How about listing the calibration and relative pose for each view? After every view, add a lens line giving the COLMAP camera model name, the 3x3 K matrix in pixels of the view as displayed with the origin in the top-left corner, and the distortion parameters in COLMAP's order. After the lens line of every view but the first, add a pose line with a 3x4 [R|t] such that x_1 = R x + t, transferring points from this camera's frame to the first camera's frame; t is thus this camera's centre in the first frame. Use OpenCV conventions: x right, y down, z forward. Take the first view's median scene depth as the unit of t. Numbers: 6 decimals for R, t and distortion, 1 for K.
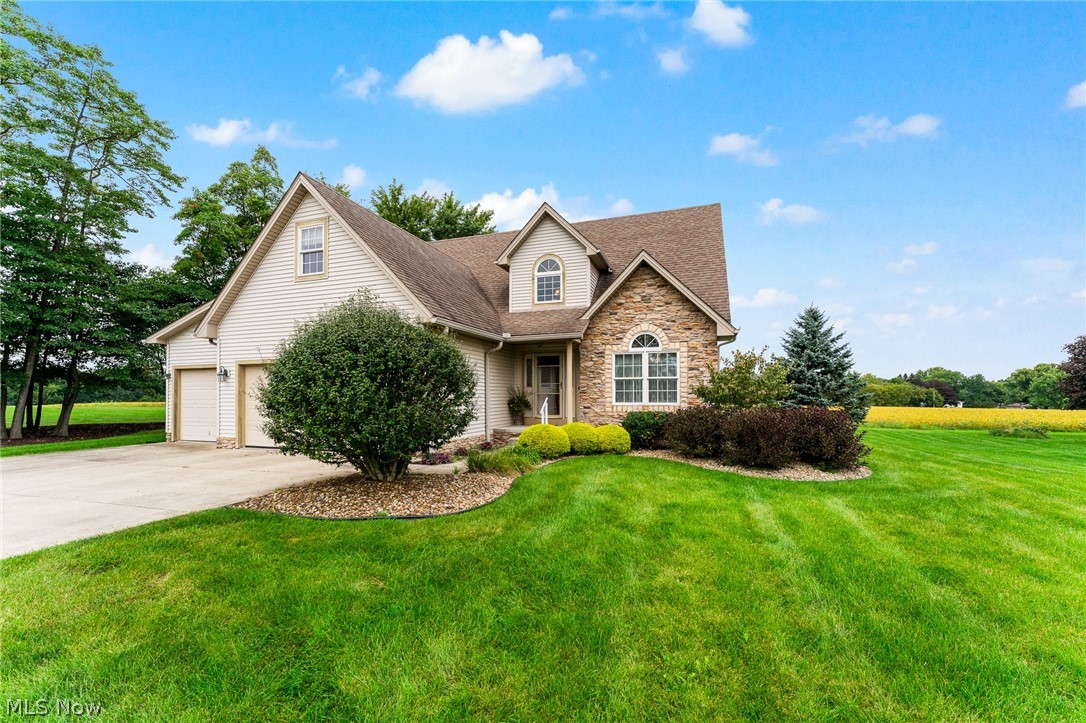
lens RADIAL K [[432.6, 0, 539.2], [0, 432.6, 399.8], [0, 0, 1]] dist [-0.002669, -0.000266]
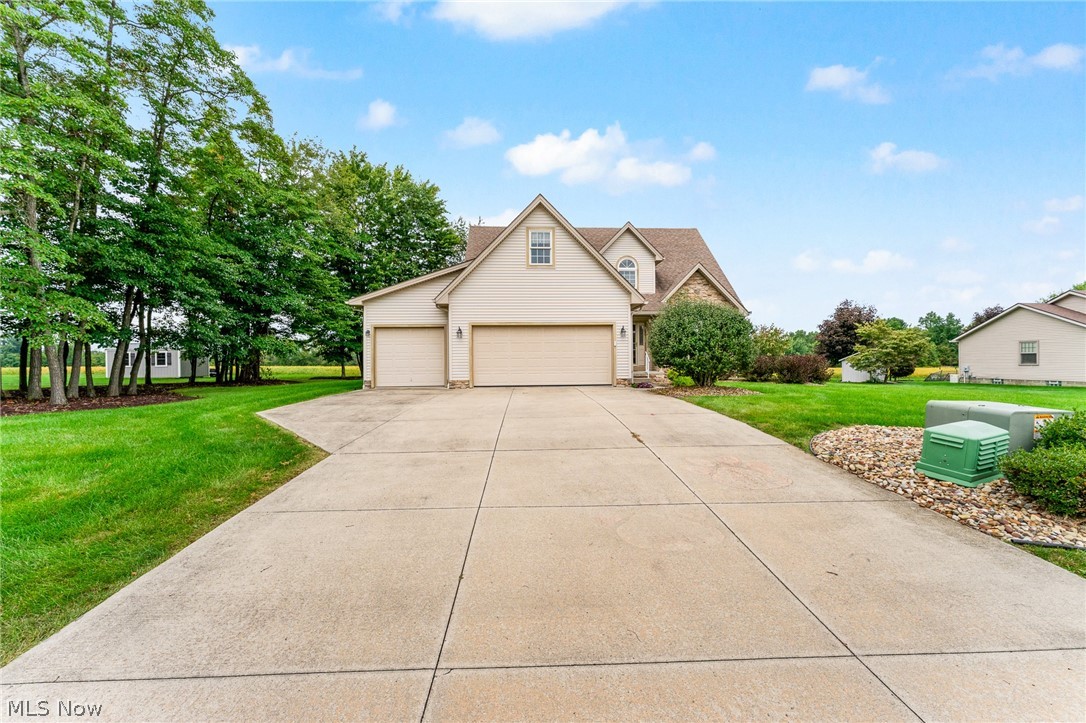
lens RADIAL K [[432.6, 0, 534.0], [0, 432.6, 364.1], [0, 0, 1]] dist [-0.002669, -0.000266]
pose [[0.928307, -0.006956, 0.371750, -0.913973], [0.009672, 0.999938, -0.005442, 0.043128], [-0.371689, 0.008647, 0.928317, -0.280602]]
